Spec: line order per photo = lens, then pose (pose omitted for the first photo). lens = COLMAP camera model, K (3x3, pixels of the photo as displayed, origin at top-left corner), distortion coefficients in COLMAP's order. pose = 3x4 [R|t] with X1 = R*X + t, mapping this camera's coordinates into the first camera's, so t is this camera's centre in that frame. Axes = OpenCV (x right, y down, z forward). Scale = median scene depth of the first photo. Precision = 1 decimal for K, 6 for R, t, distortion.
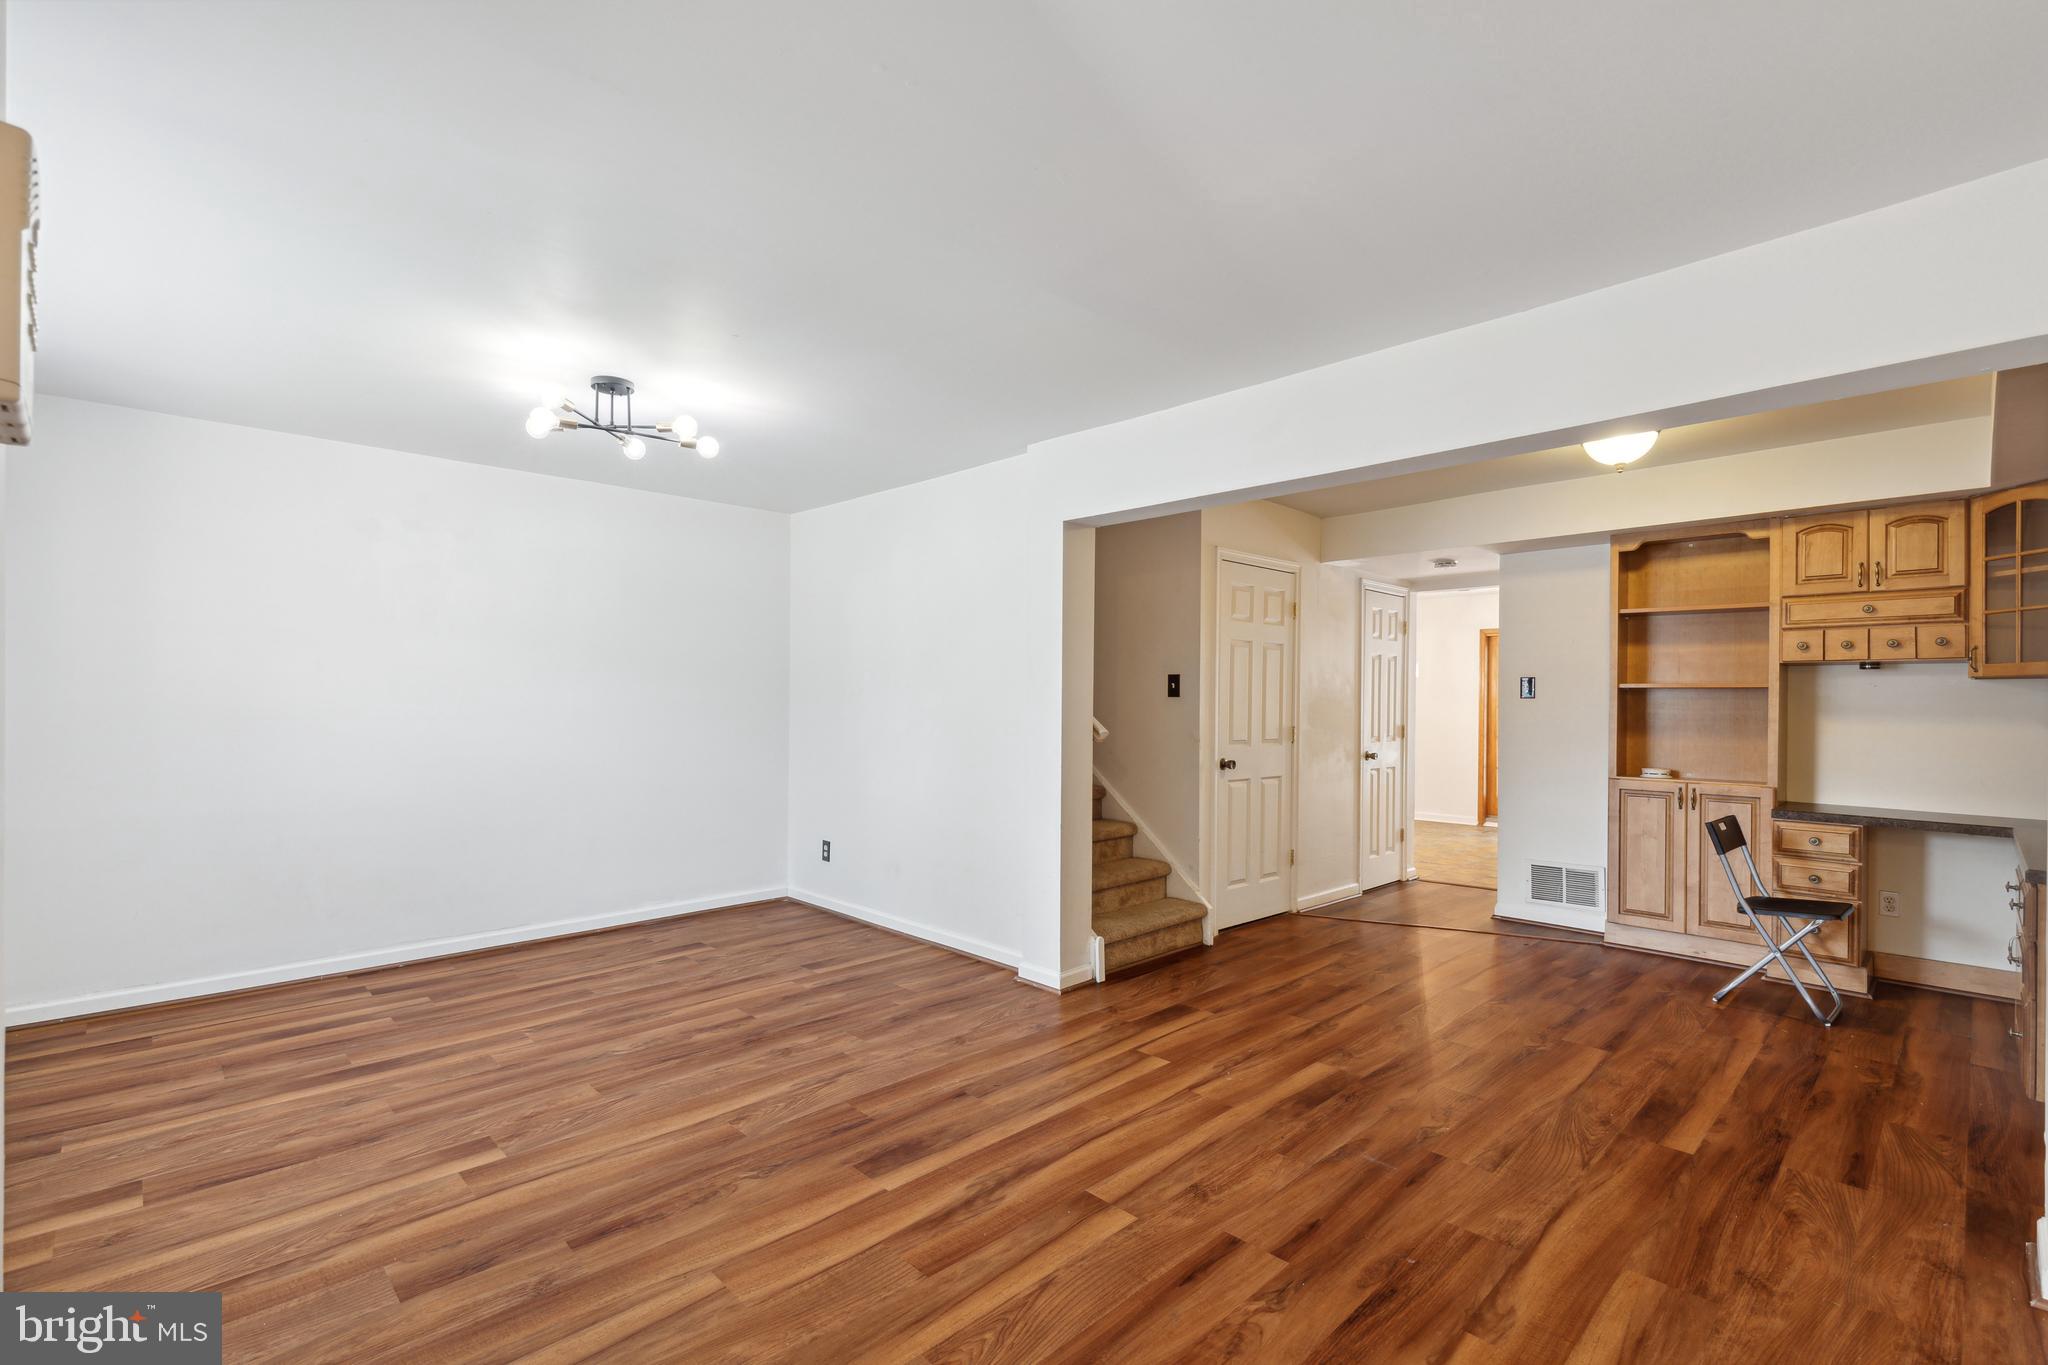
lens RADIAL K [[909.4, 0, 1019.6], [0, 909.4, 706.3], [0, 0, 1]] dist [0.011505, -0.000156]
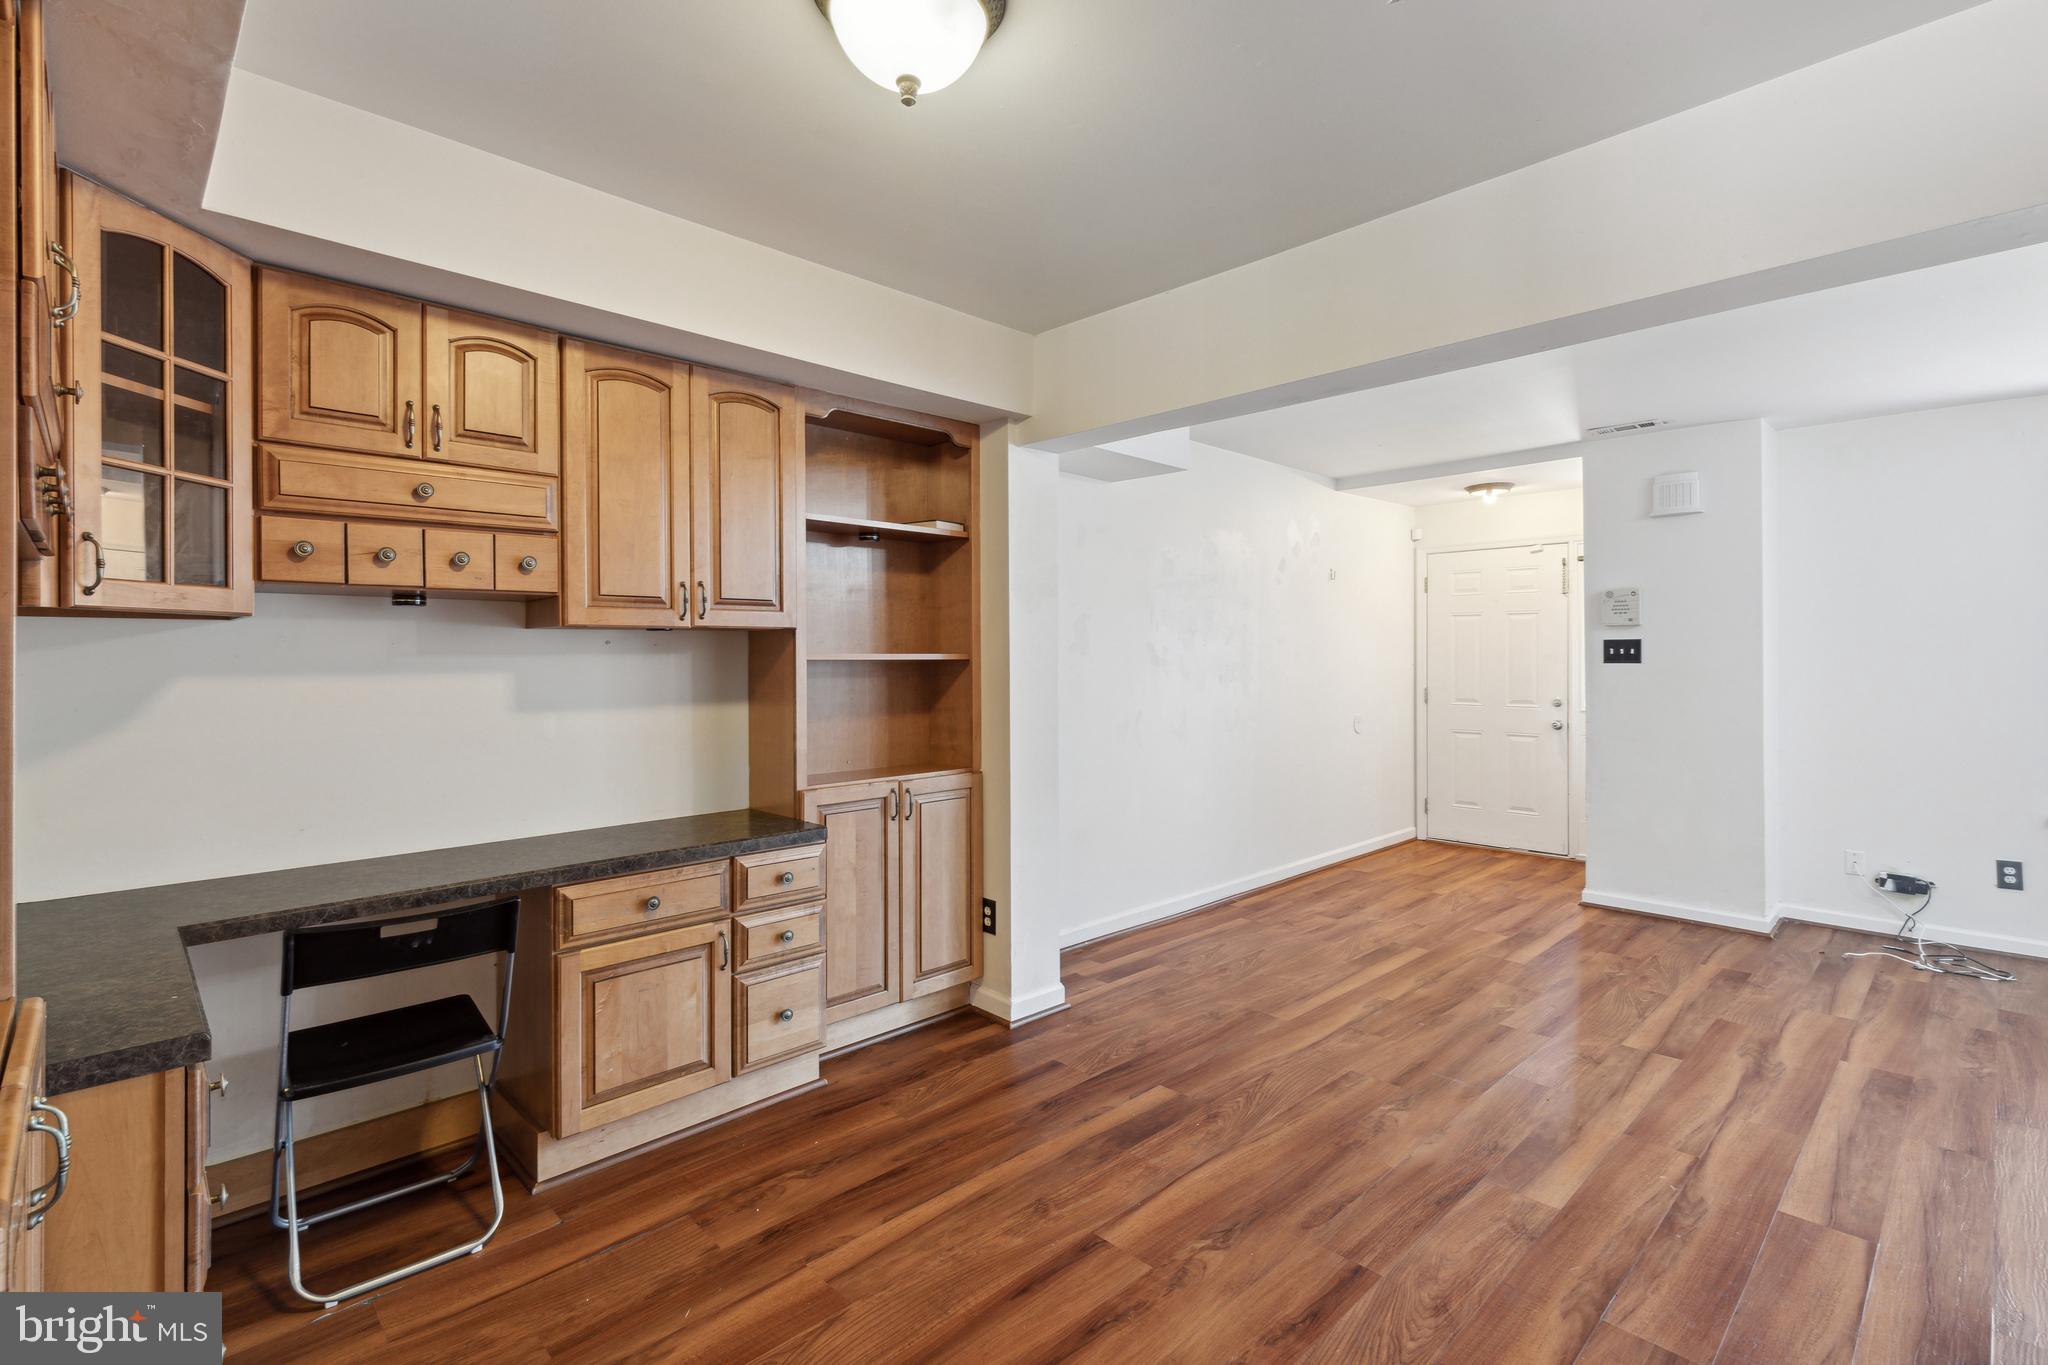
lens RADIAL K [[943.5, 0, 1030.7], [0, 943.5, 652.7], [0, 0, 1]] dist [0.004422, 0.000497]
pose [[-0.999956, -0.005008, -0.007907, 0.703429], [-0.005029, 0.999984, 0.002610, -0.015606], [0.007894, 0.002649, -0.999965, 1.649758]]
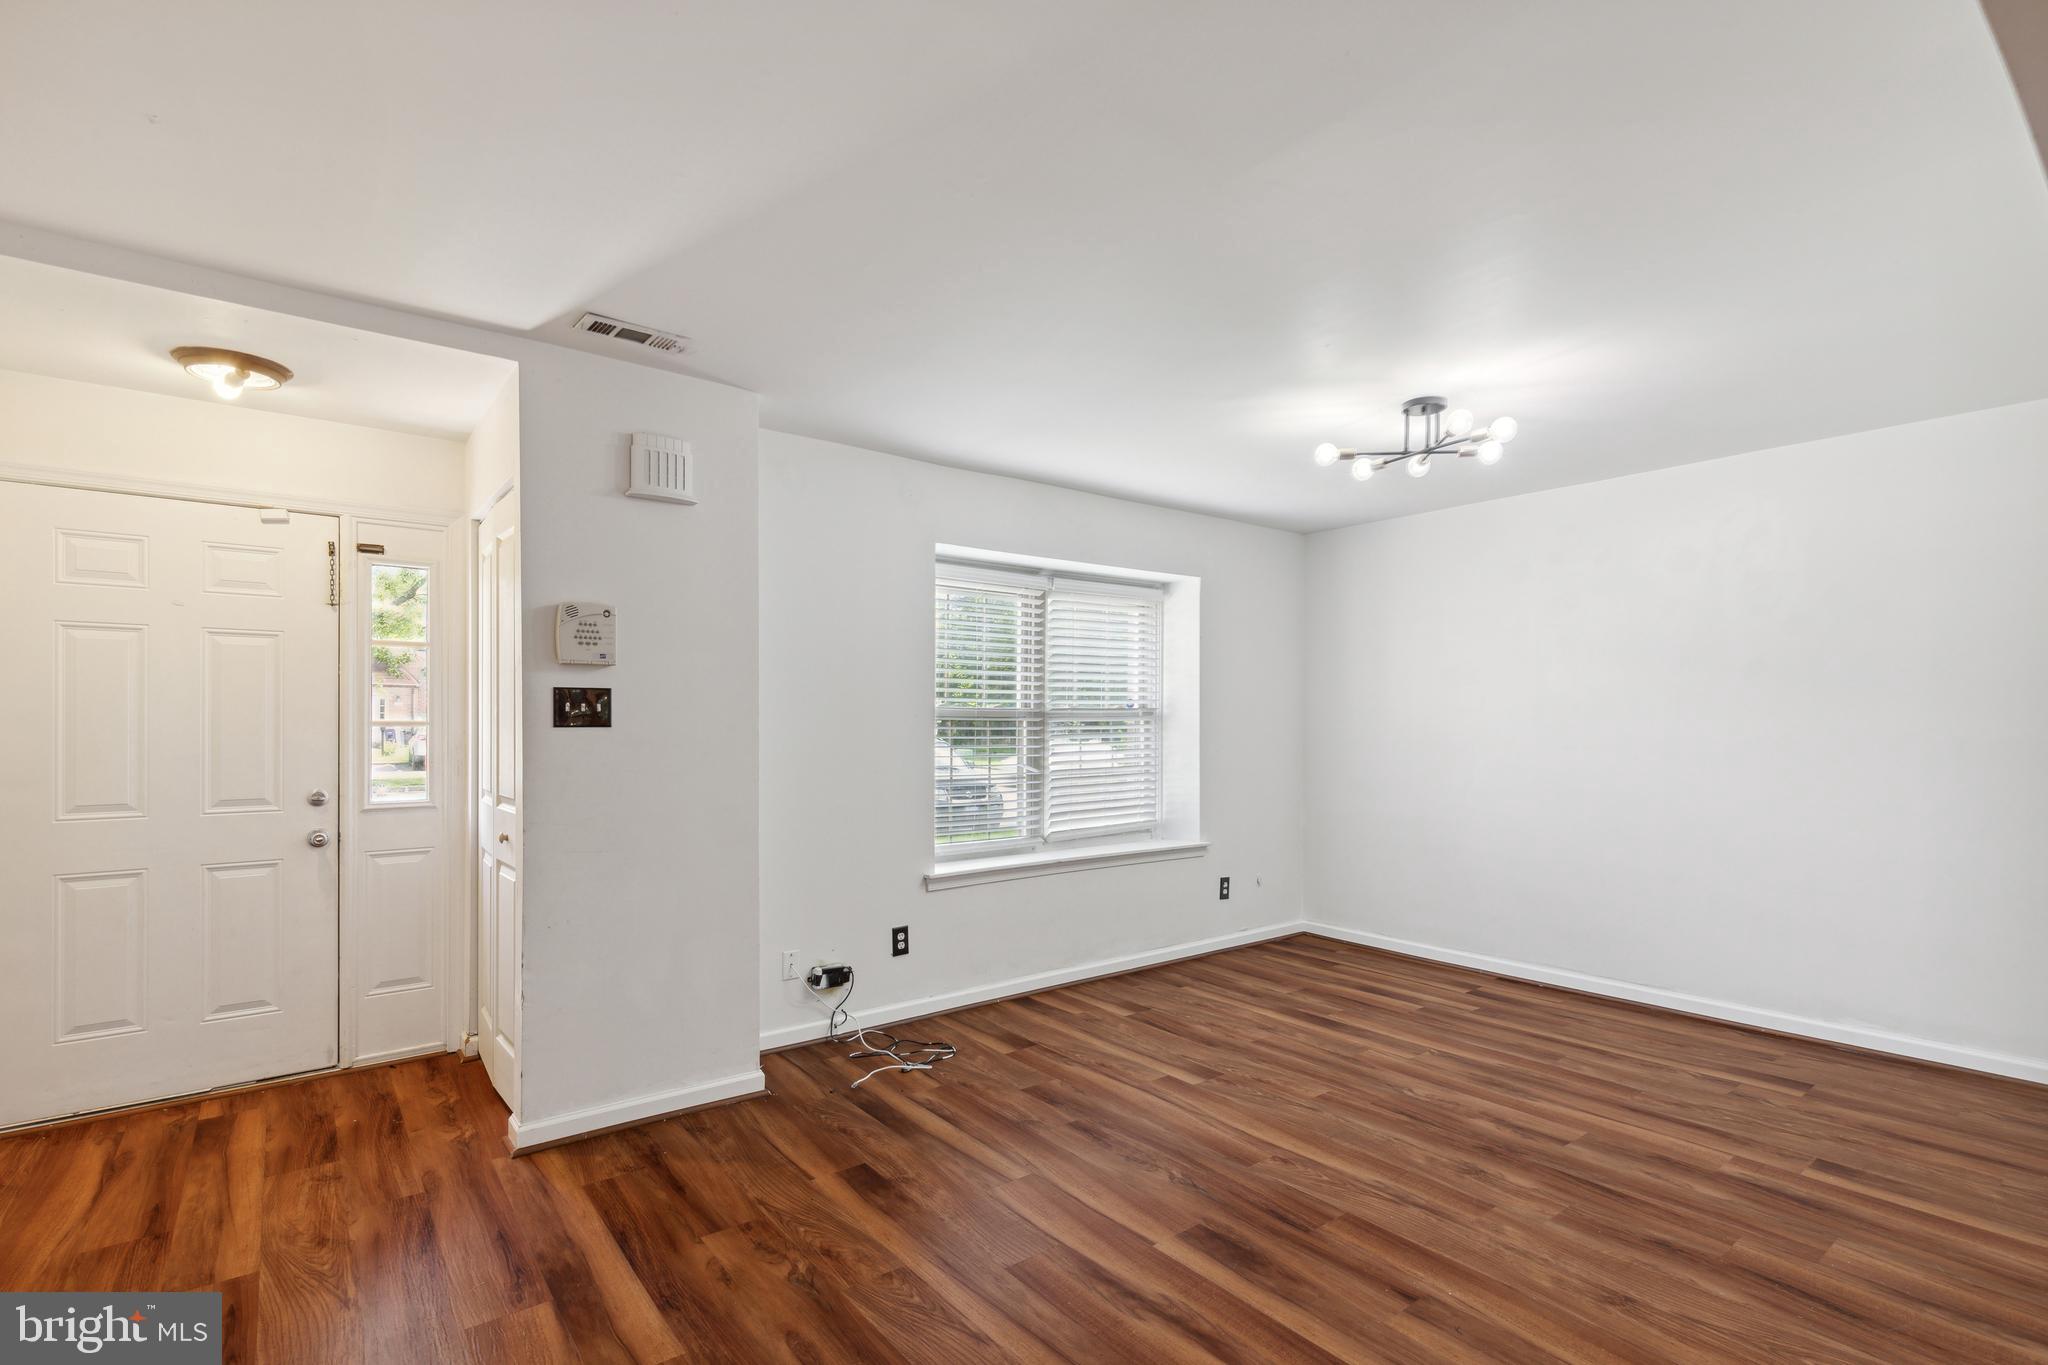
lens RADIAL K [[968.0, 0, 1028.3], [0, 968.0, 726.2], [0, 0, 1]] dist [0.000228, 0.000309]
pose [[-0.104752, -0.000242, -0.994498, 0.631704], [-0.011662, 0.999932, 0.000985, -0.007113], [0.994430, 0.011701, -0.104748, 0.702302]]
